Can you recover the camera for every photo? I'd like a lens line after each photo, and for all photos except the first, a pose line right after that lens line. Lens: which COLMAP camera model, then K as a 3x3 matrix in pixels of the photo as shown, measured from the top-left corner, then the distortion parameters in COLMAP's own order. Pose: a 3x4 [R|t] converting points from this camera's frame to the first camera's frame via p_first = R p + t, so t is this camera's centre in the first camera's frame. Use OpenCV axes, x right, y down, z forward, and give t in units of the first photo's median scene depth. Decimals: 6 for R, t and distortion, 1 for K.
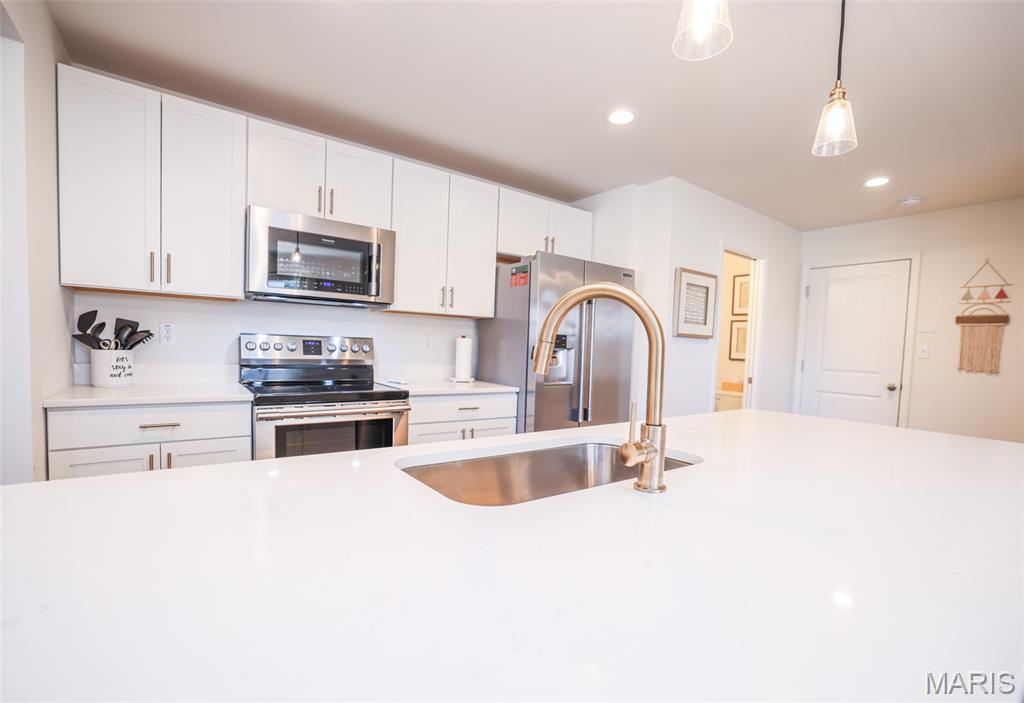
lens RADIAL K [[459.6, 0, 519.3], [0, 459.6, 375.0], [0, 0, 1]] dist [-0.022494, 0.000638]
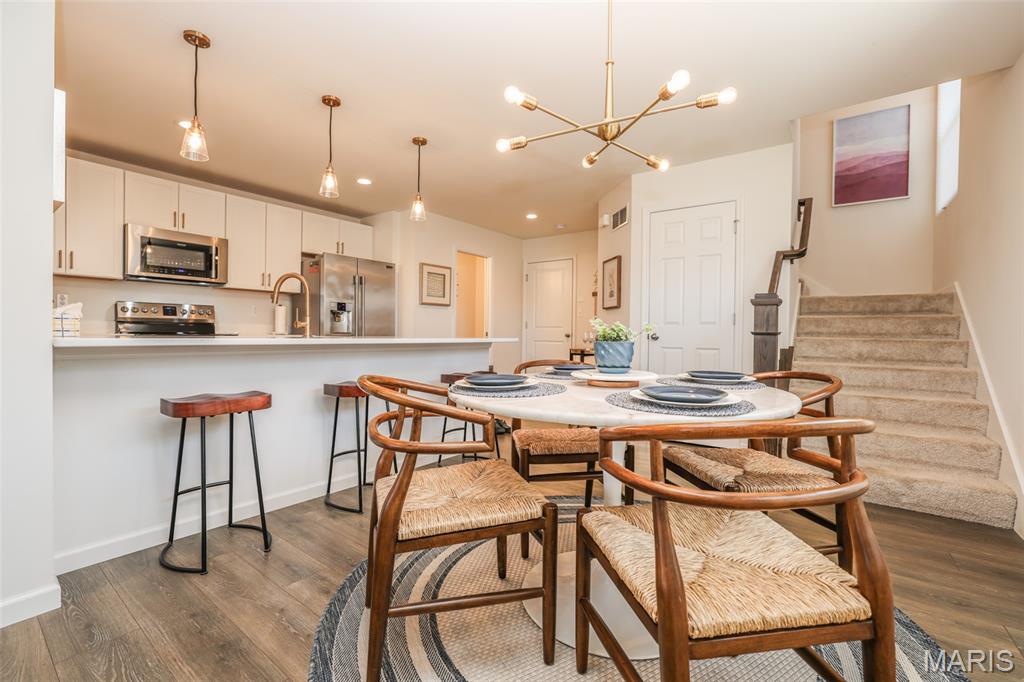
lens RADIAL K [[441.6, 0, 511.3], [0, 441.6, 340.8], [0, 0, 1]] dist [-0.048418, 0.020715]
pose [[0.961364, -0.028520, 0.273798, 0.240556], [0.038965, 0.998702, -0.032789, 0.124176], [-0.272507, 0.042190, 0.961228, -0.669870]]
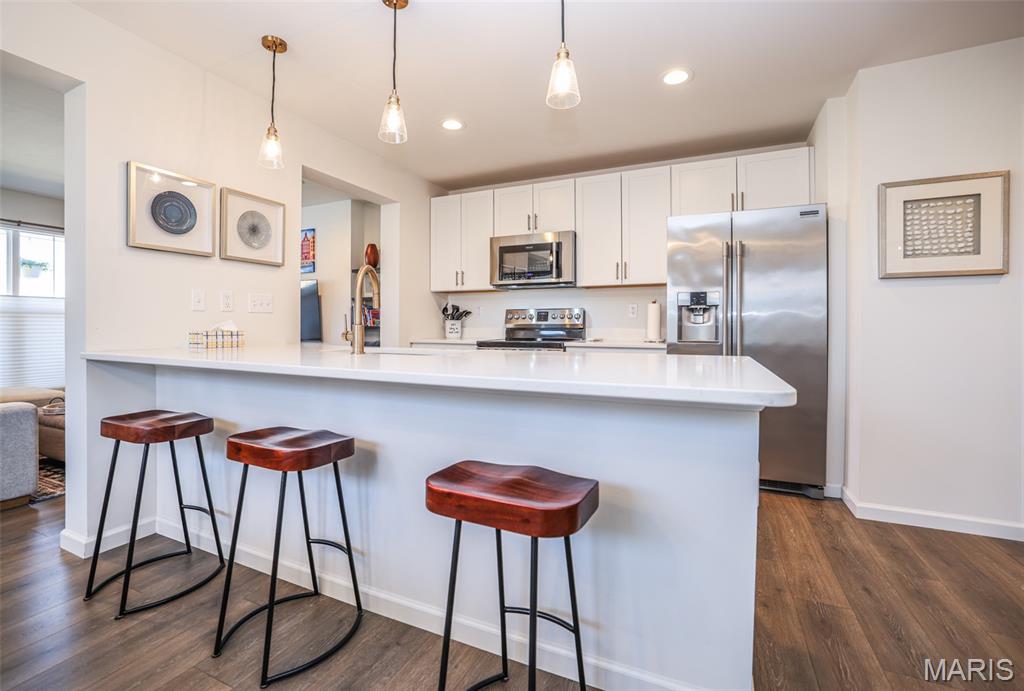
lens RADIAL K [[452.6, 0, 508.2], [0, 452.6, 324.7], [0, 0, 1]] dist [-0.020191, 0.000729]
pose [[0.469578, -0.037529, -0.882093, 0.756979], [-0.039226, 0.997223, -0.063309, 0.061670], [0.882019, 0.064329, 0.466802, 0.179156]]
